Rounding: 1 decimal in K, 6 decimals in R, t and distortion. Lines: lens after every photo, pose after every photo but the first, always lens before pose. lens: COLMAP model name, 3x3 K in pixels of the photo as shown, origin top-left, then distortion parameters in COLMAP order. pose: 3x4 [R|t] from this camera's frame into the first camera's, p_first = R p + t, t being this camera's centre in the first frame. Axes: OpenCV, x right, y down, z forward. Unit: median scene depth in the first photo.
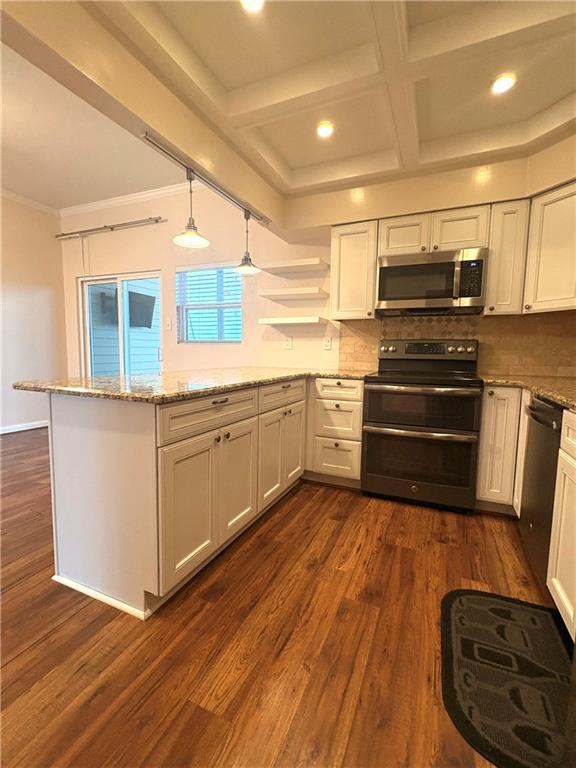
lens RADIAL K [[344.1, 0, 285.6], [0, 344.1, 382.8], [0, 0, 1]] dist [-0.000087, -0.000461]
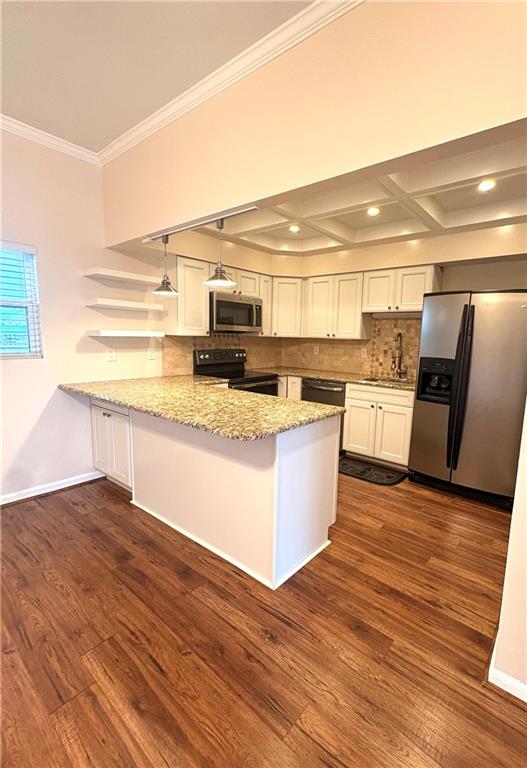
lens RADIAL K [[342.7, 0, 287.1], [0, 342.7, 383.0], [0, 0, 1]] dist [-0.003851, -0.000547]
pose [[0.261797, -0.139162, 0.955037, -1.090571], [0.071071, 0.989643, 0.124723, -0.171486], [-0.962503, 0.035223, 0.268976, 0.405149]]
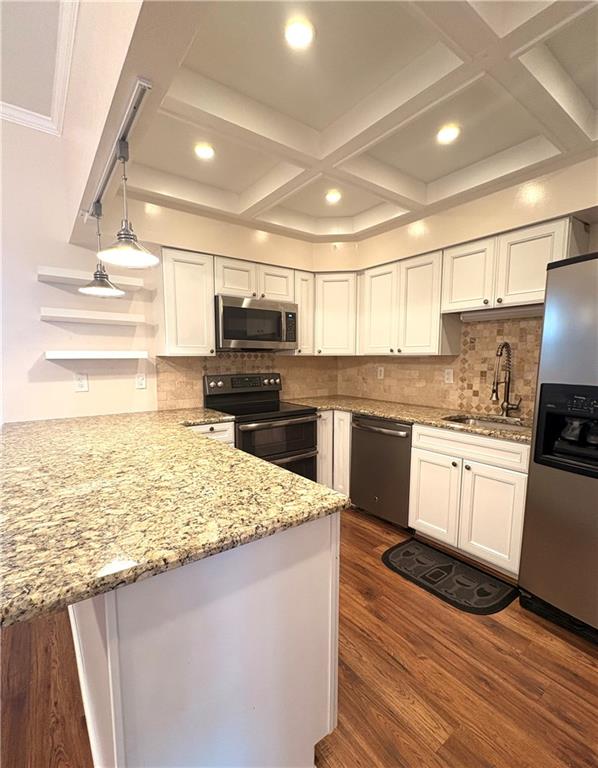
lens RADIAL K [[357.1, 0, 298.5], [0, 357.1, 398.7], [0, 0, 1]] dist [-0.002015, -0.000909]
pose [[0.493399, -0.114062, 0.862292, -0.585251], [0.091062, 0.992690, 0.079206, -0.142538], [-0.865023, 0.039442, 0.500179, 0.331887]]
